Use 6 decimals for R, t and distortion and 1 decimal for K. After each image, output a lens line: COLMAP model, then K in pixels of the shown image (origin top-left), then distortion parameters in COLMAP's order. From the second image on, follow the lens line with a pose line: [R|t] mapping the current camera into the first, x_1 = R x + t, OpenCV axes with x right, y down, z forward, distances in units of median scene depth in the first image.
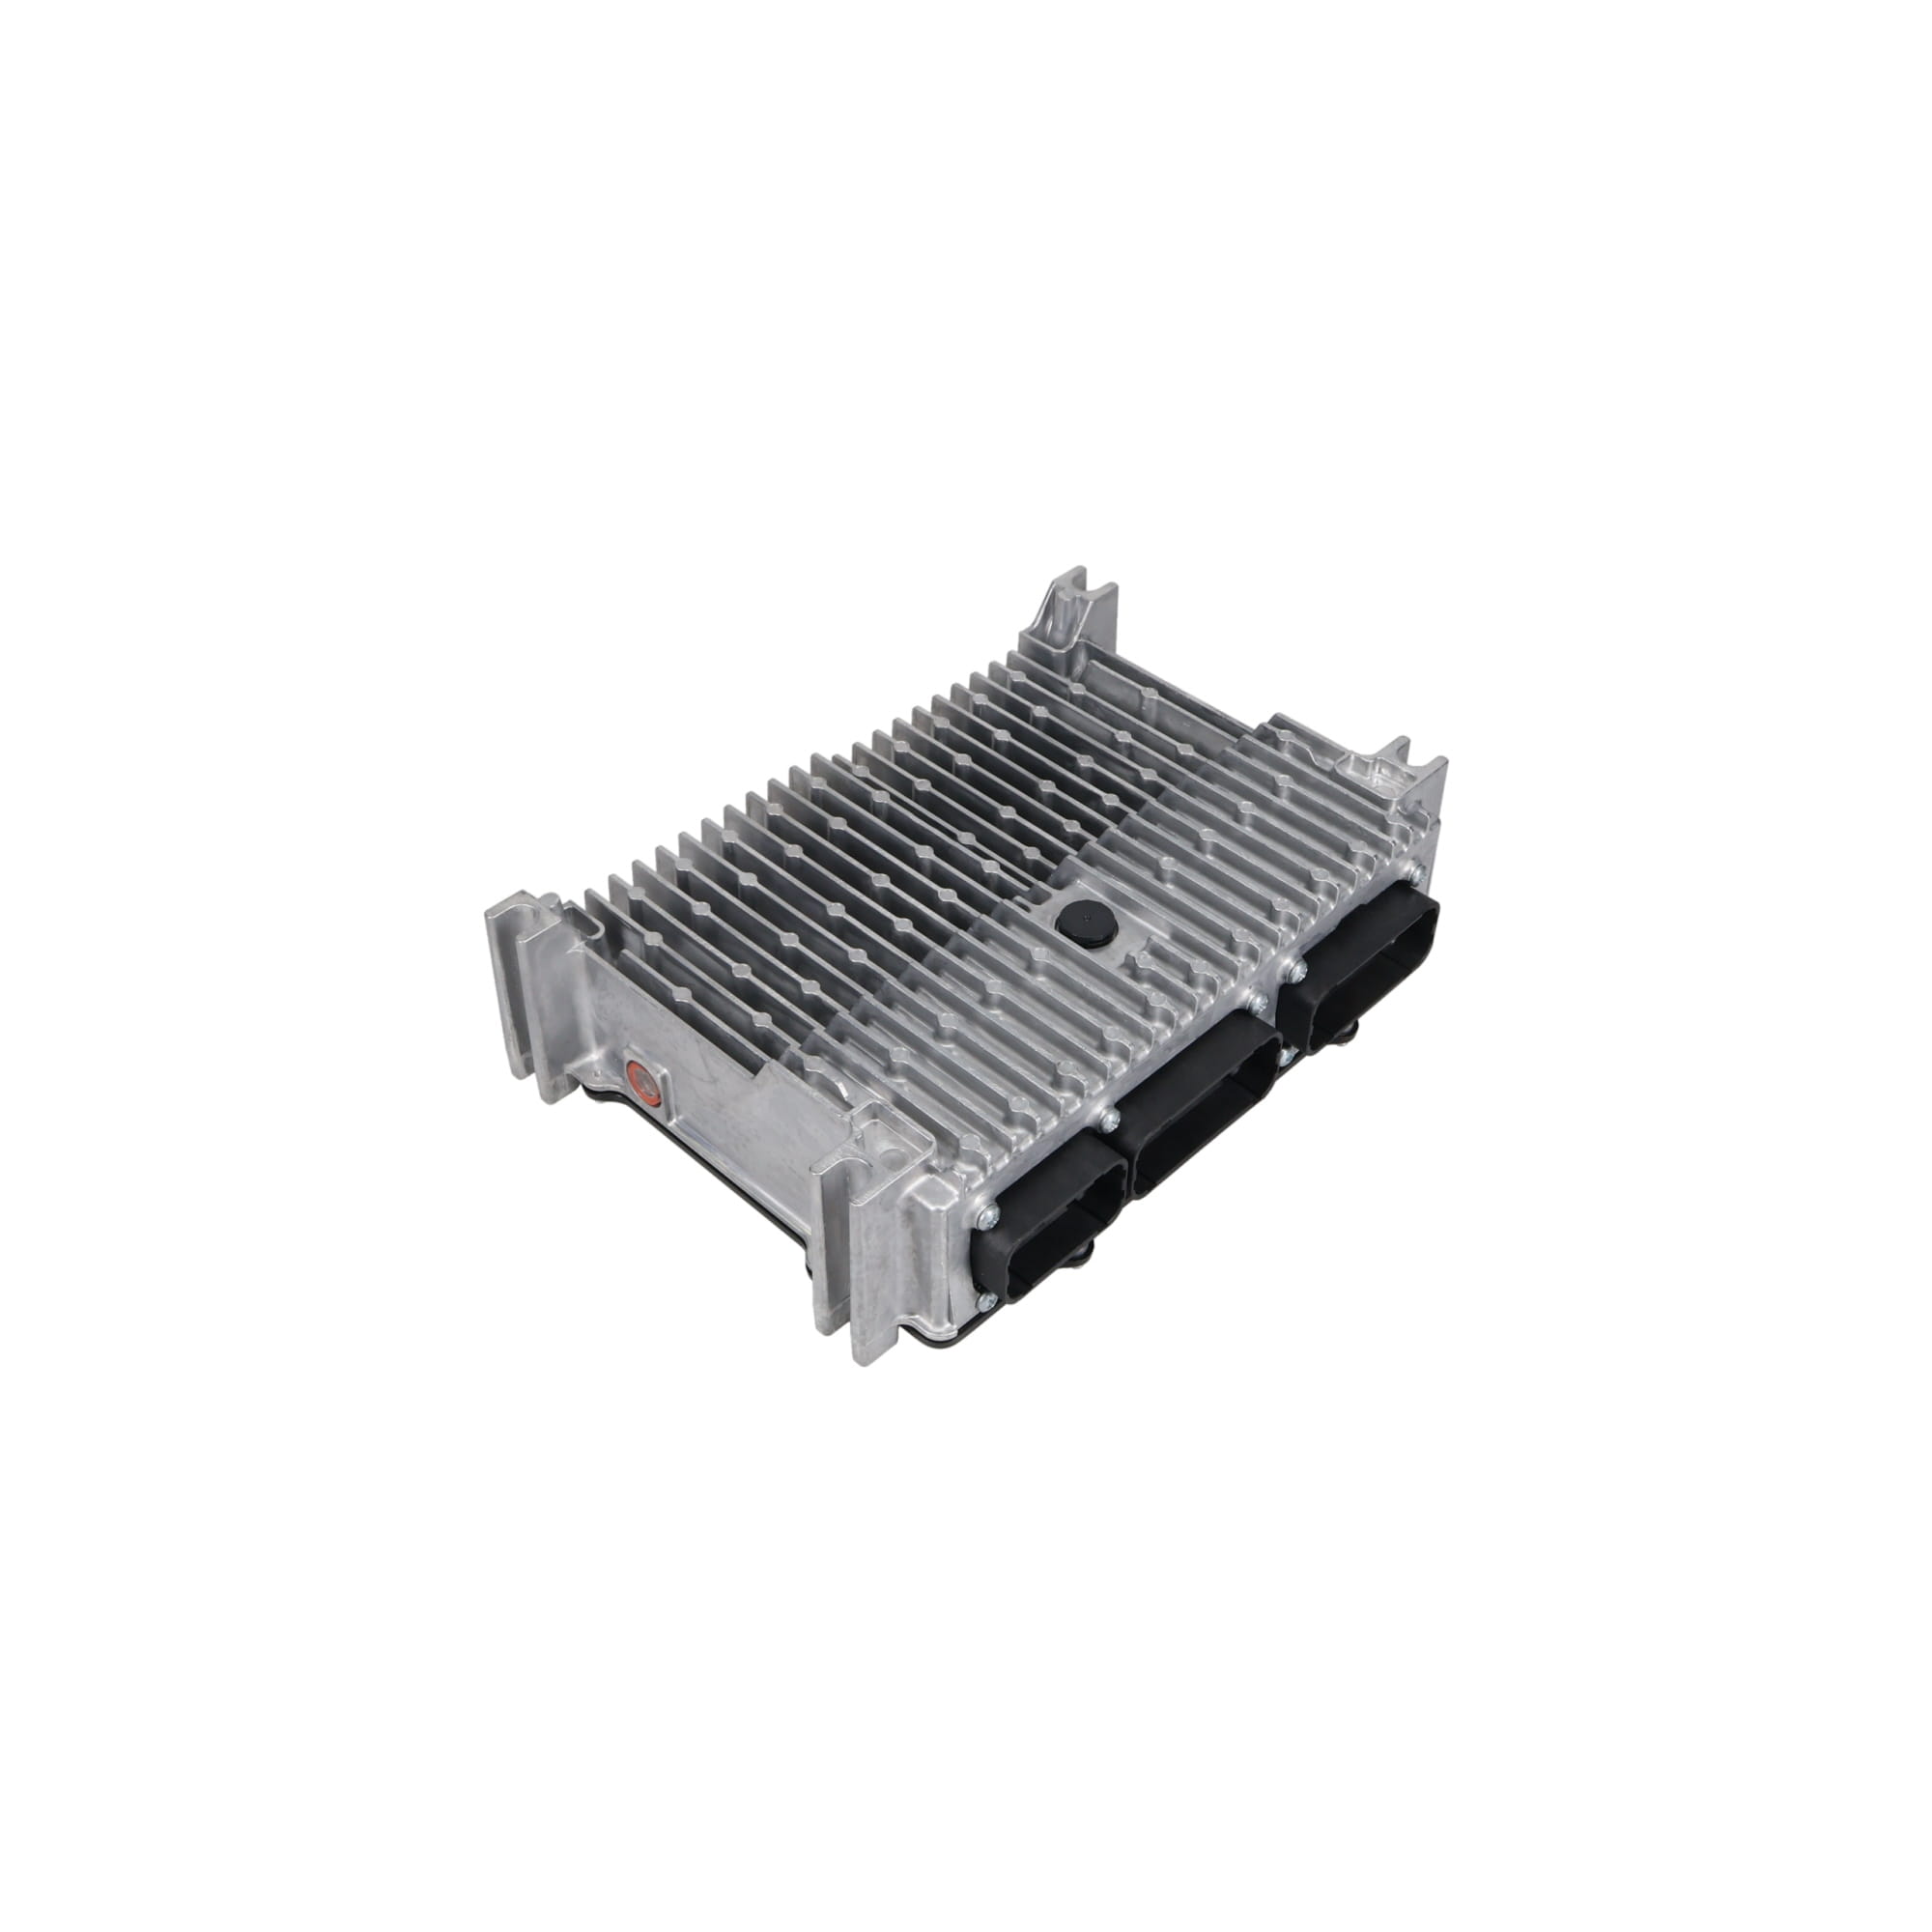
lens RADIAL K [[2229.0, 0, 966.0], [0, 2229.0, 966.0], [0, 0, 1]] dist [-0.010746, -0.003252]
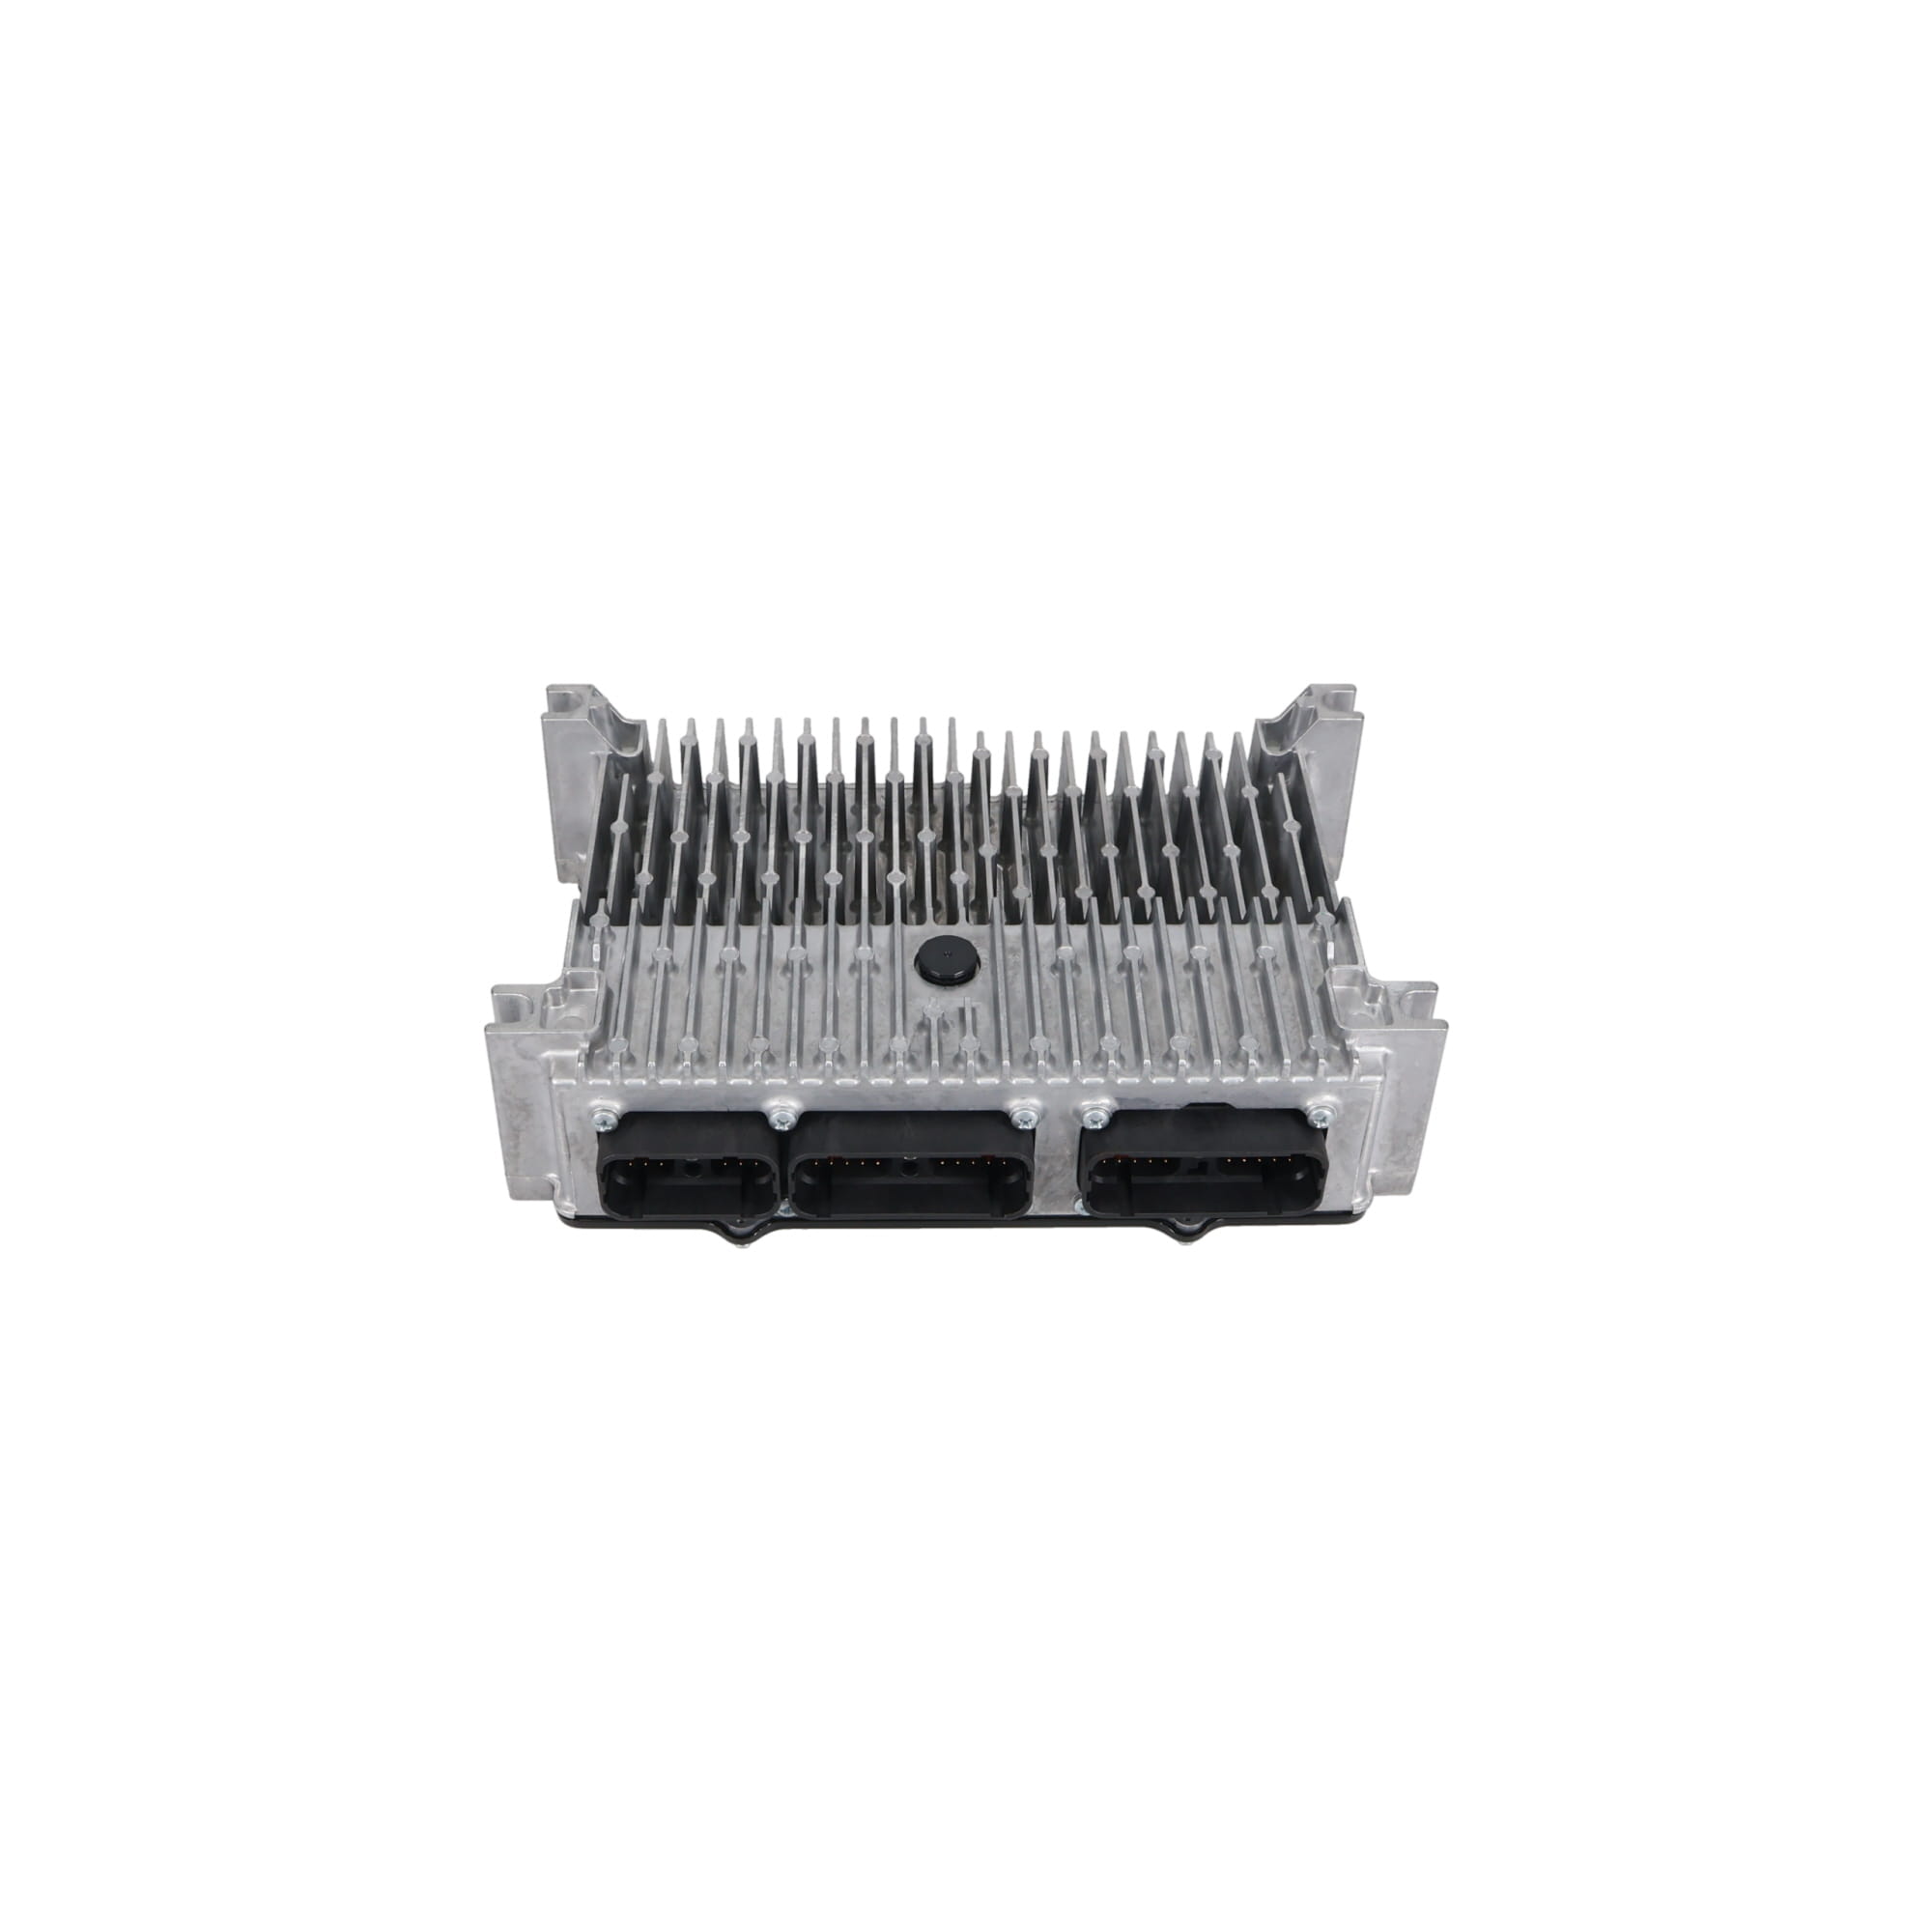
lens RADIAL K [[2229.0, 0, 966.0], [0, 2229.0, 966.0], [0, 0, 1]] dist [-0.010746, -0.003252]
pose [[0.729002, 0.487928, -0.480085, 0.507647], [-0.488751, 0.862072, 0.133994, -0.145507], [0.479248, 0.136960, 0.866928, 0.156657]]
